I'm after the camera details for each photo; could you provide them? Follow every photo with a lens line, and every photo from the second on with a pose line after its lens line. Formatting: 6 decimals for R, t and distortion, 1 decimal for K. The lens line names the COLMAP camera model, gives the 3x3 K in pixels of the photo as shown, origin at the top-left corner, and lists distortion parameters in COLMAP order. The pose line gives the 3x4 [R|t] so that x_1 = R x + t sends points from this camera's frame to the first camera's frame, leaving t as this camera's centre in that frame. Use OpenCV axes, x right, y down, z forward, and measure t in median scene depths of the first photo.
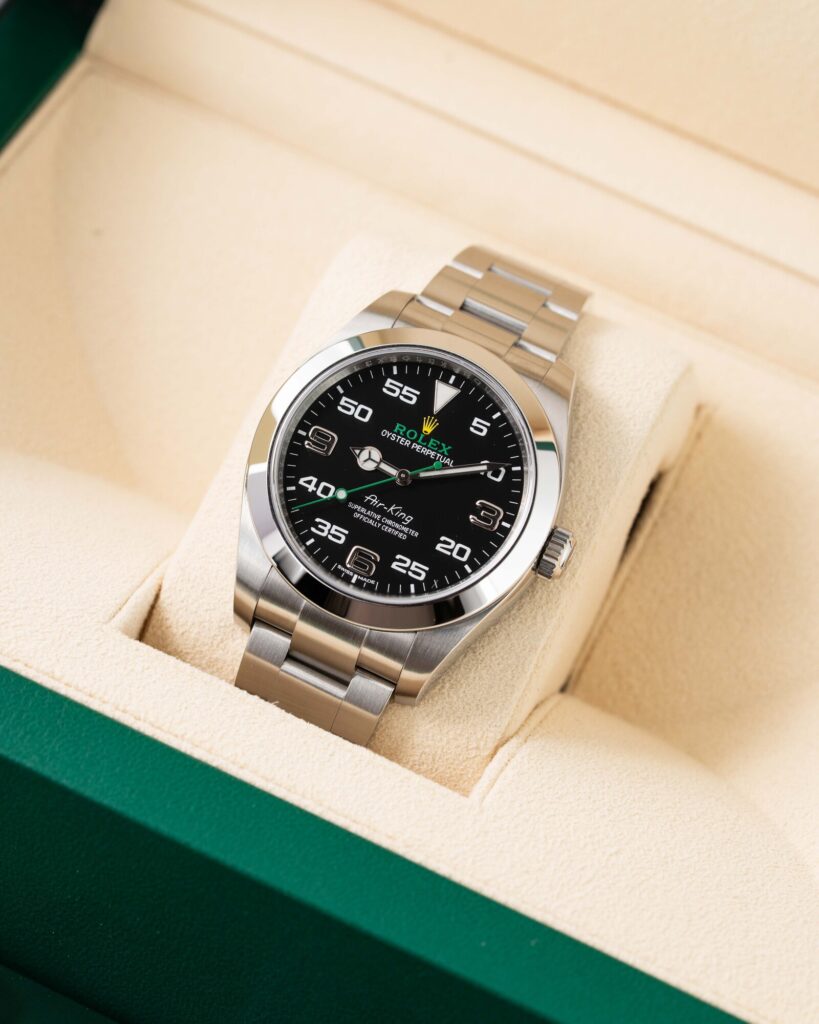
lens RADIAL K [[4474.4, 0, 408.4], [0, 4474.4, 512.8], [0, 0, 1]] dist [-0.462708, 0.000000]
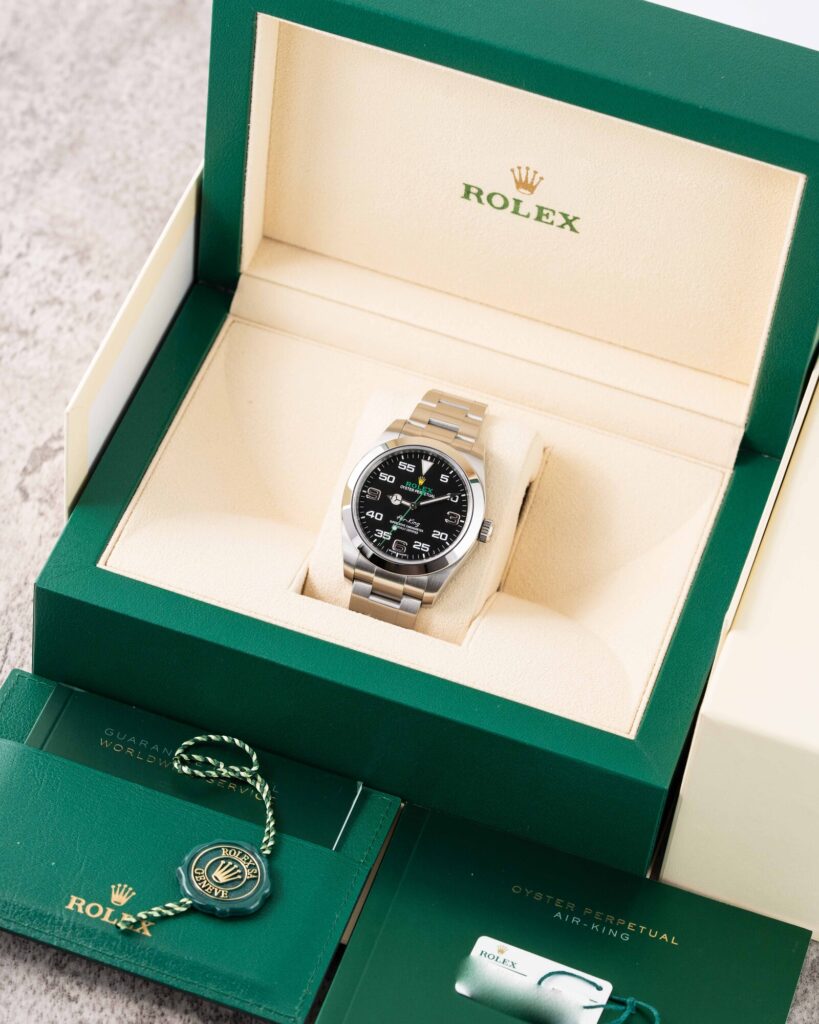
lens RADIAL K [[4474.4, 0, 410.0], [0, 4474.4, 511.6], [0, 0, 1]] dist [-0.462708, 0.000000]
pose [[0.991510, -0.129735, 0.008816, -0.022272], [0.129341, 0.990946, 0.036005, -0.084164], [-0.013407, -0.034559, 0.999313, -1.193876]]
